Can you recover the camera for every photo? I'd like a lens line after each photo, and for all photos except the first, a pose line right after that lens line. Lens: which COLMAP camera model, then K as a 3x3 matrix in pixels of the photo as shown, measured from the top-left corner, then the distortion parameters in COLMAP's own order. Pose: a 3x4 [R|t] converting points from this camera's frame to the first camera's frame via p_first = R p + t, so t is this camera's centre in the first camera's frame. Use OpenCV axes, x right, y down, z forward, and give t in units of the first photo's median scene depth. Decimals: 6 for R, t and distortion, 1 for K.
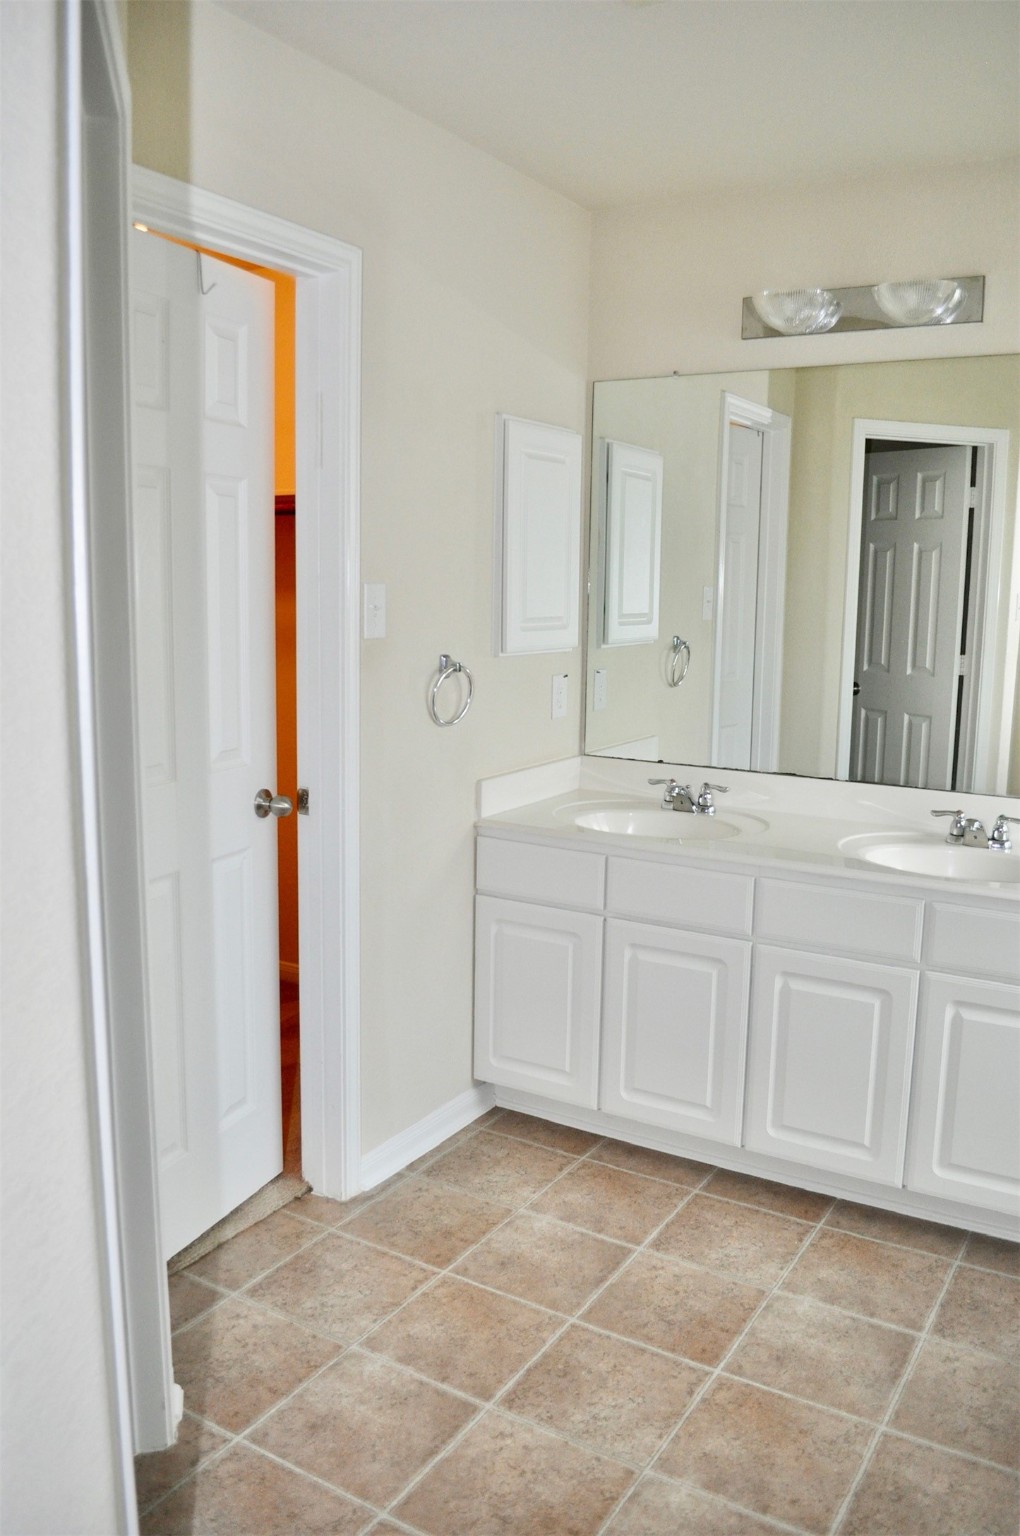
lens RADIAL K [[1230.1, 0, 507.7], [0, 1230.1, 770.5], [0, 0, 1]] dist [-0.089965, 0.018532]
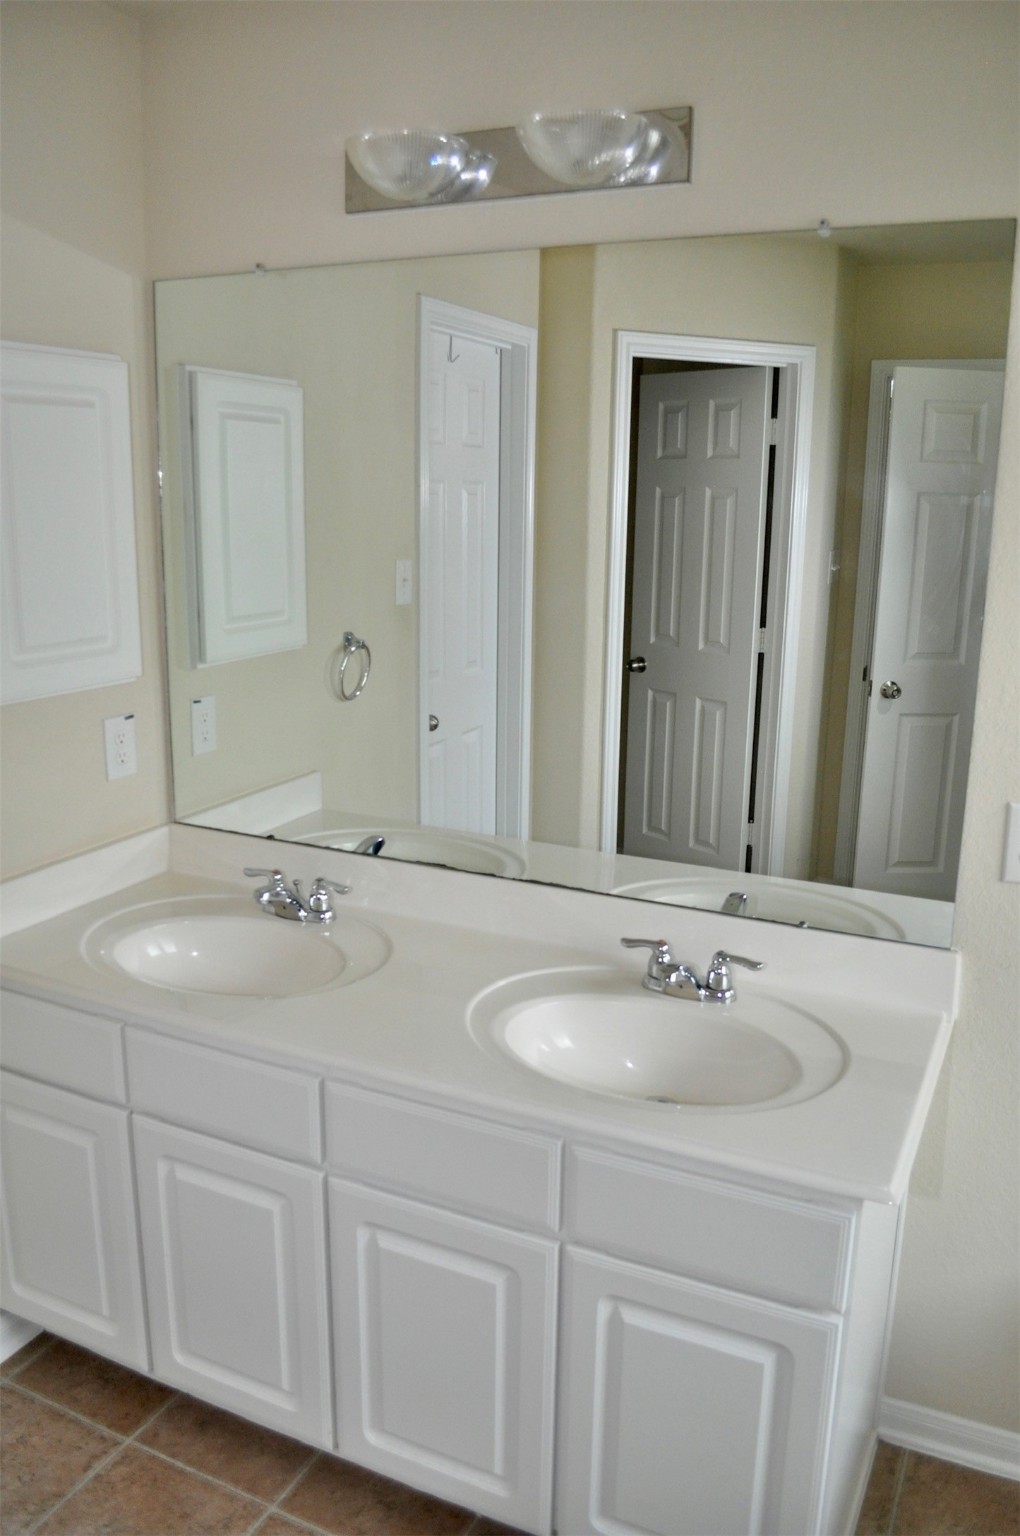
lens RADIAL K [[1230.1, 0, 519.9], [0, 1230.1, 767.9], [0, 0, 1]] dist [-0.089965, 0.018532]
pose [[0.994874, -0.021996, 0.098698, 0.191664], [0.015156, 0.997465, 0.069530, -0.089991], [-0.099977, -0.067678, 0.992685, 0.289473]]
